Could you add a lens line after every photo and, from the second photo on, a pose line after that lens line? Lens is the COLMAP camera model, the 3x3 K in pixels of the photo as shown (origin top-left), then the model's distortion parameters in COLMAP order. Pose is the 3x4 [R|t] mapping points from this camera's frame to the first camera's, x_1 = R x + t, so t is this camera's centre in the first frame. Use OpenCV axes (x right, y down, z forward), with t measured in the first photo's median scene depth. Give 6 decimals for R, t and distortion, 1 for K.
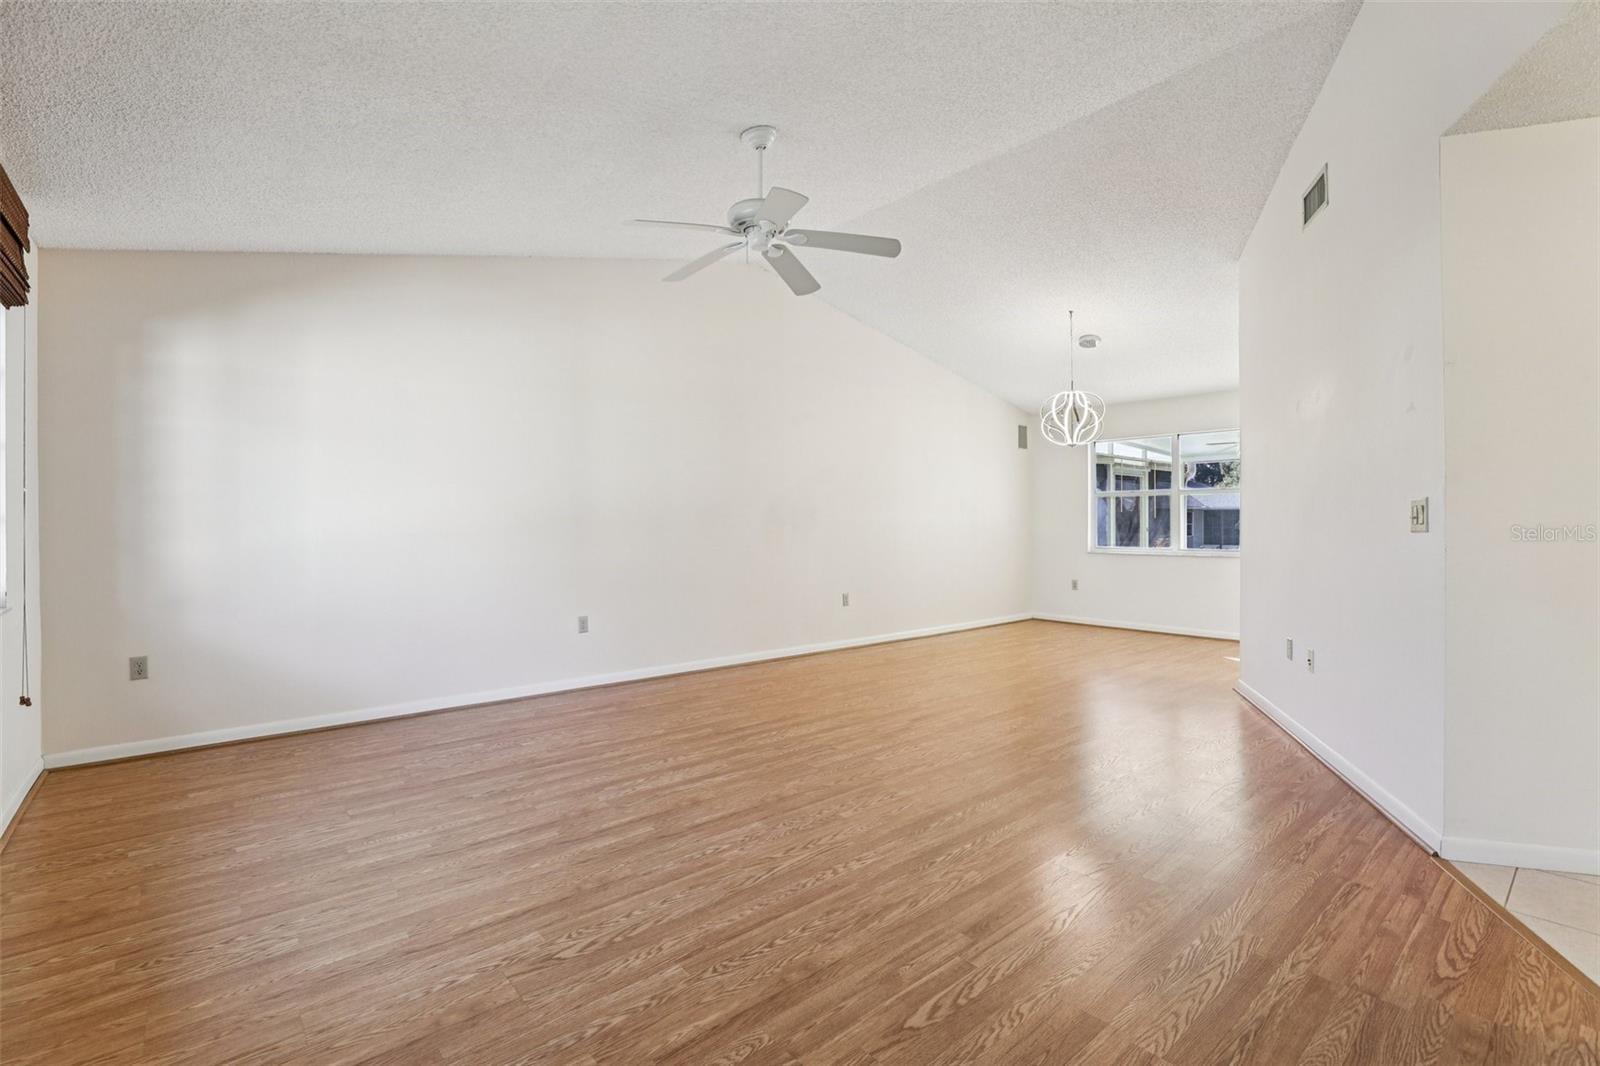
lens RADIAL K [[731.9, 0, 796.6], [0, 731.9, 526.2], [0, 0, 1]] dist [-0.033097, 0.008615]
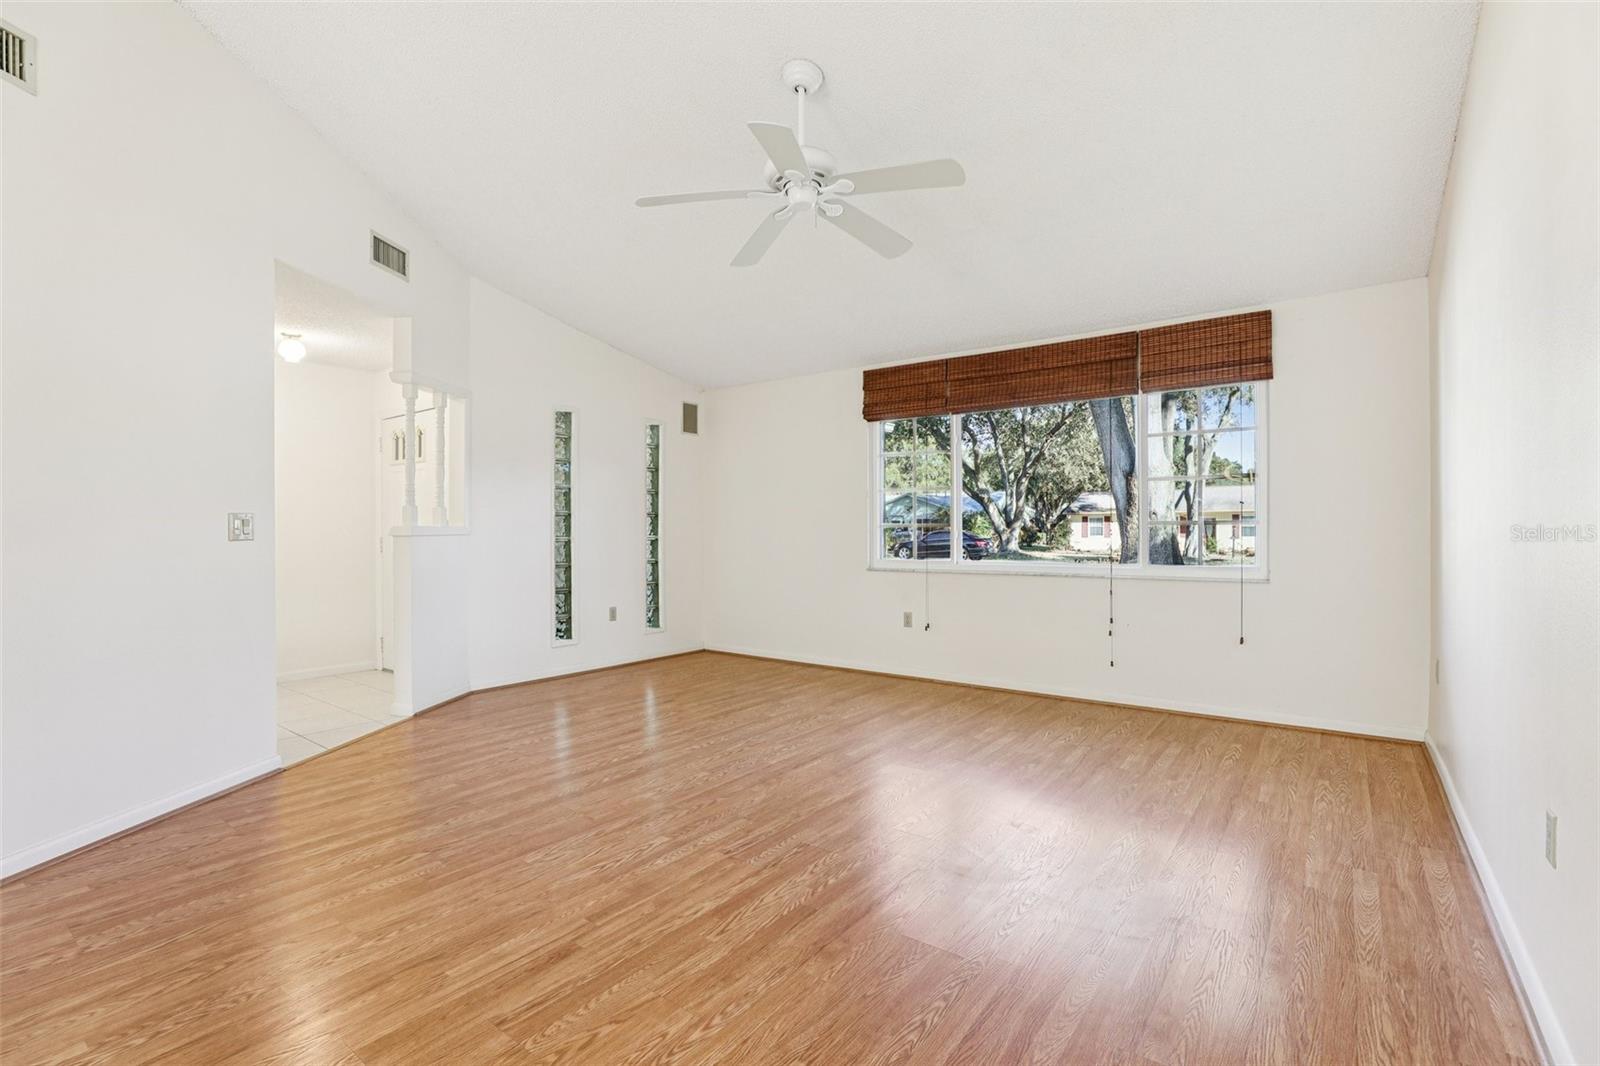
lens RADIAL K [[731.9, 0, 801.0], [0, 731.9, 539.3], [0, 0, 1]] dist [-0.033097, 0.008615]
pose [[-0.976411, 0.012726, -0.215547, 0.148944], [0.008956, 0.999790, 0.018455, -0.008008], [0.215736, 0.016090, -0.976319, 1.992268]]
